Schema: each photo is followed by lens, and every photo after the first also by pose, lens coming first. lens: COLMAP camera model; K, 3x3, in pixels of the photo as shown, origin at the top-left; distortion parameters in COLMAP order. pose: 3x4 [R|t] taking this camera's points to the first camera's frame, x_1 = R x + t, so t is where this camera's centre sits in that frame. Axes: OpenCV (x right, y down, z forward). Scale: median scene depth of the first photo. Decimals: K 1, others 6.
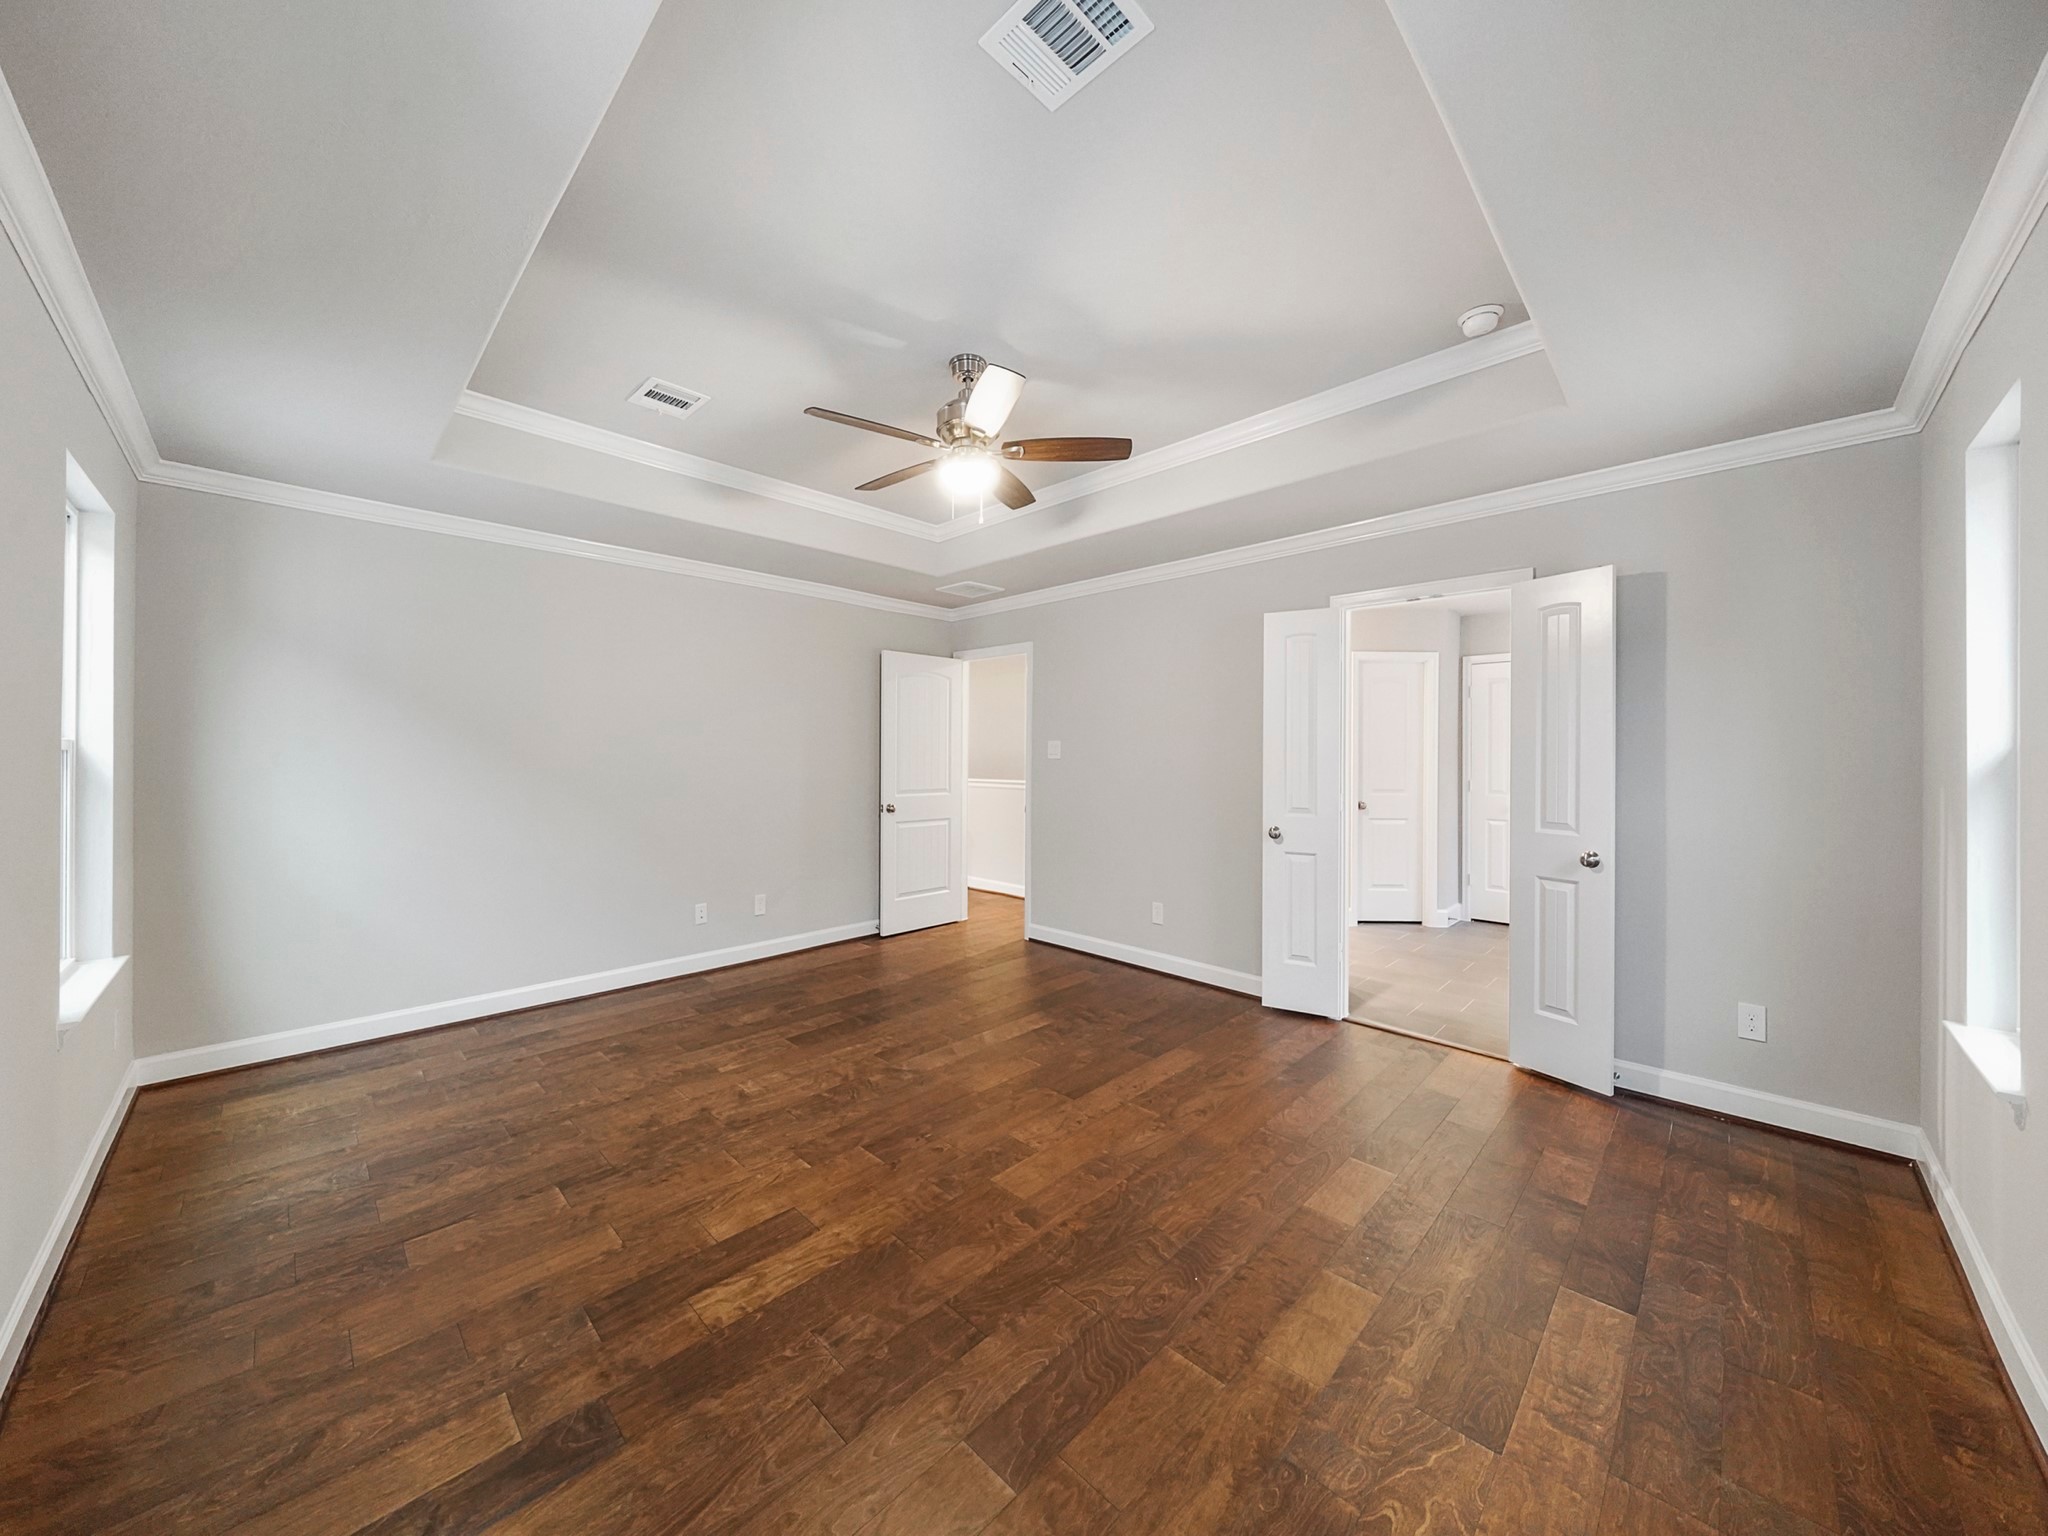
lens RADIAL K [[729.4, 0, 1004.2], [0, 729.4, 752.7], [0, 0, 1]] dist [0.000950, -0.000093]
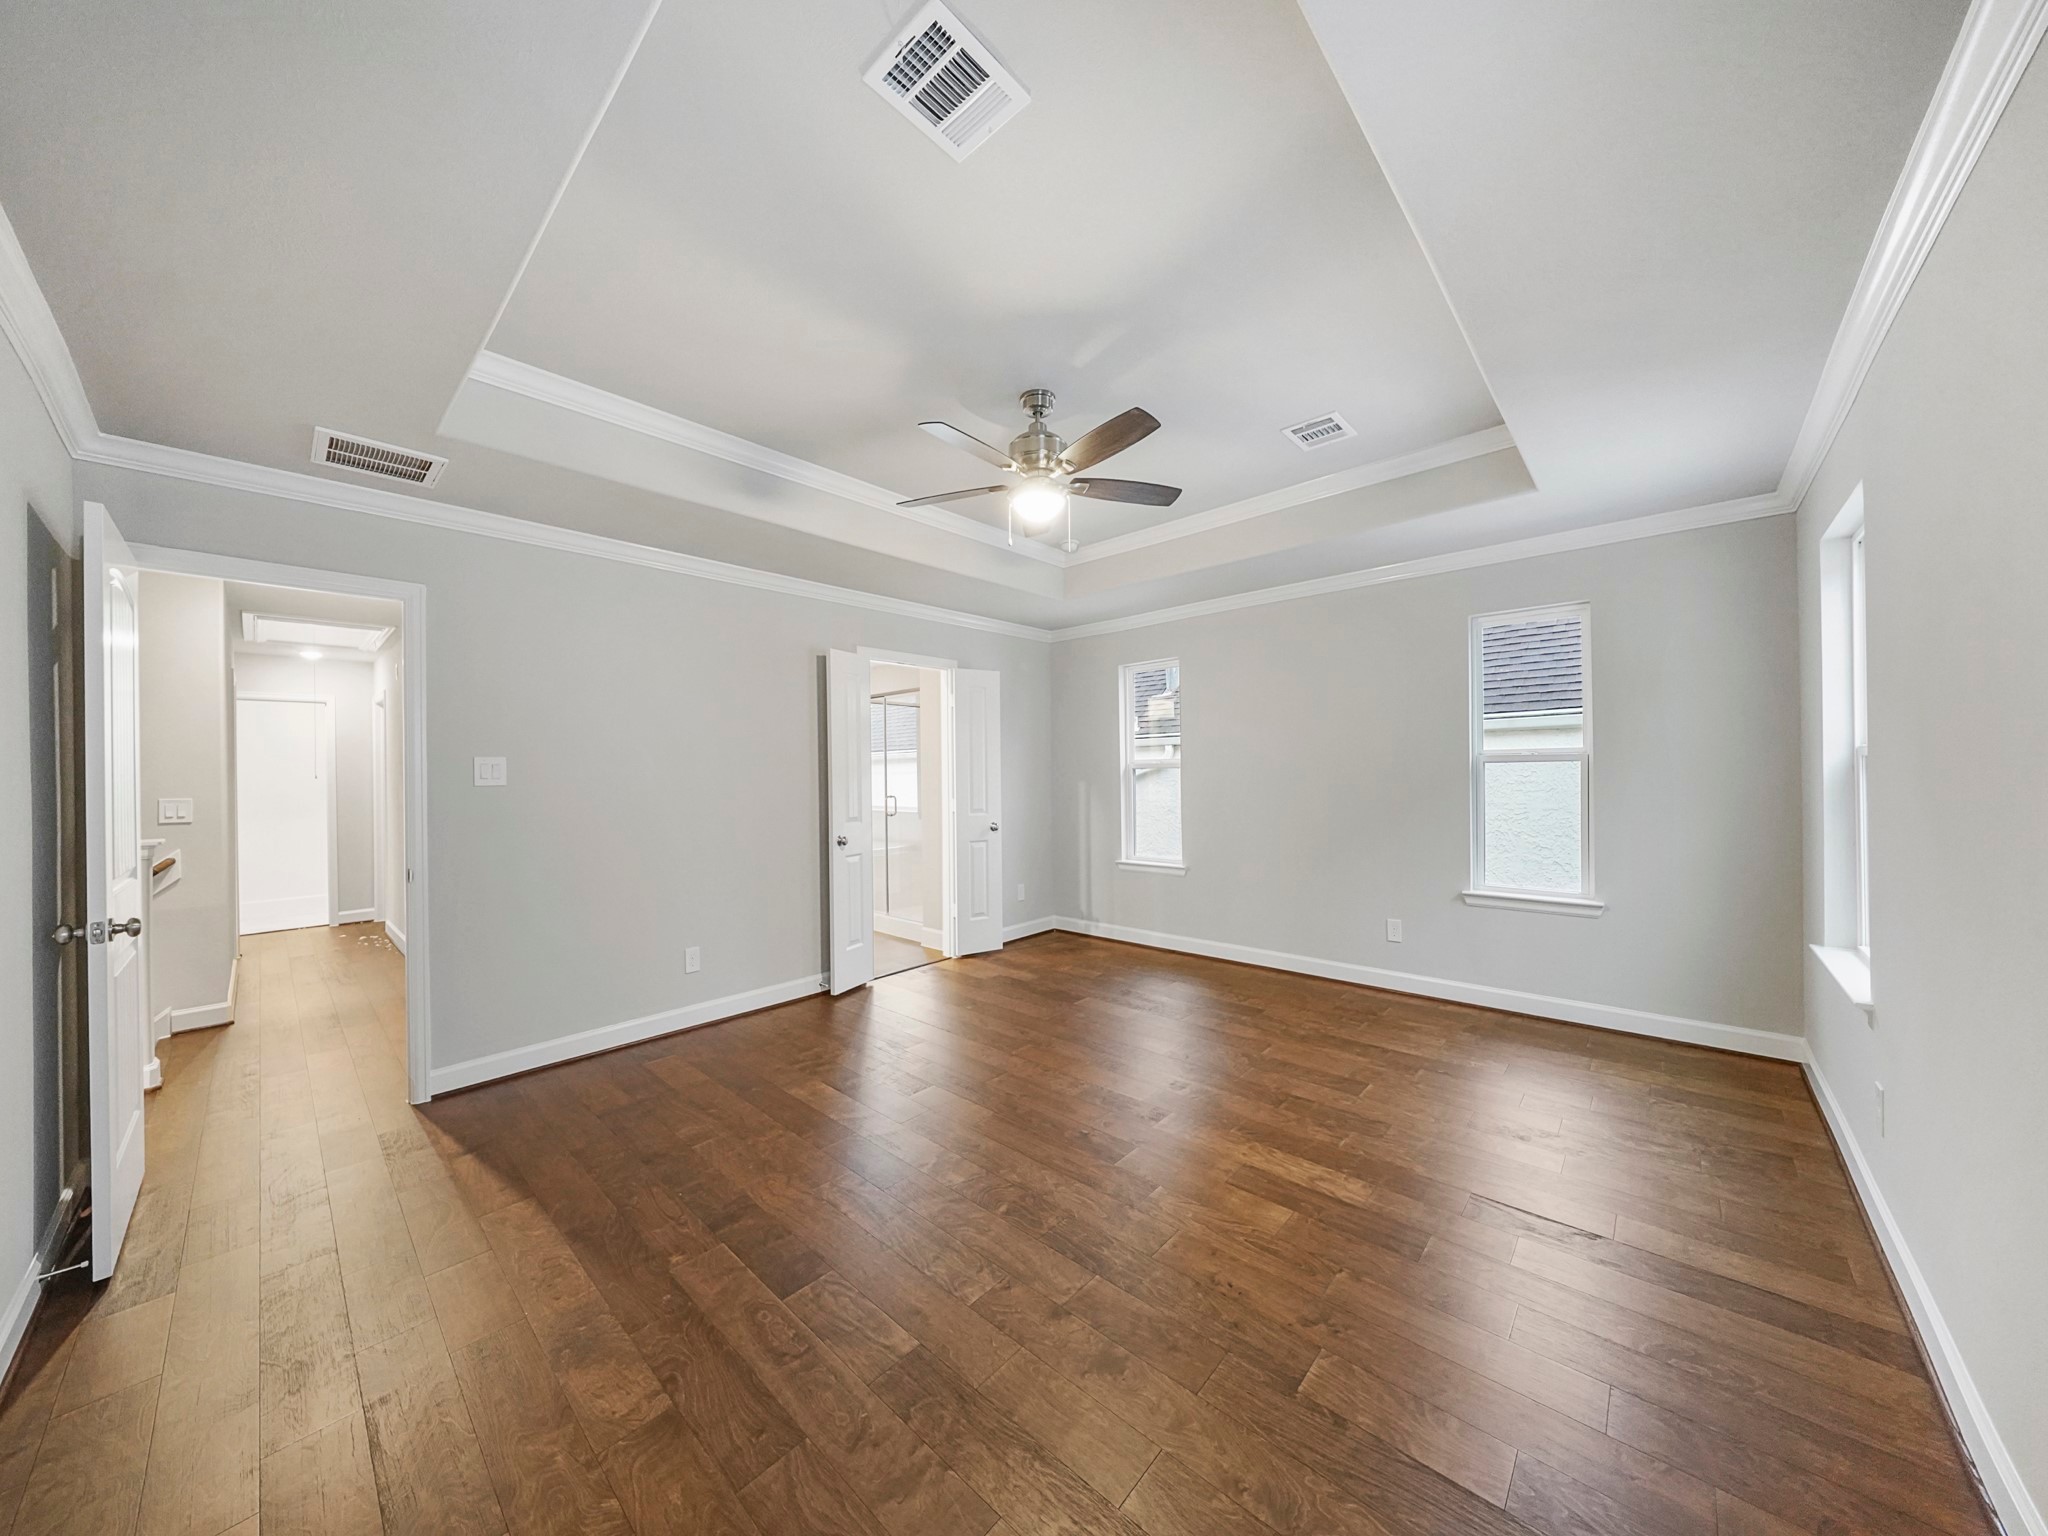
lens RADIAL K [[703.5, 0, 1020.4], [0, 703.5, 769.8], [0, 0, 1]] dist [-0.001220, -0.000554]
pose [[-0.044073, -0.001189, 0.999028, -1.039034], [0.011515, 0.999932, 0.001698, -0.001682], [-0.998962, 0.011579, -0.044057, 1.052492]]
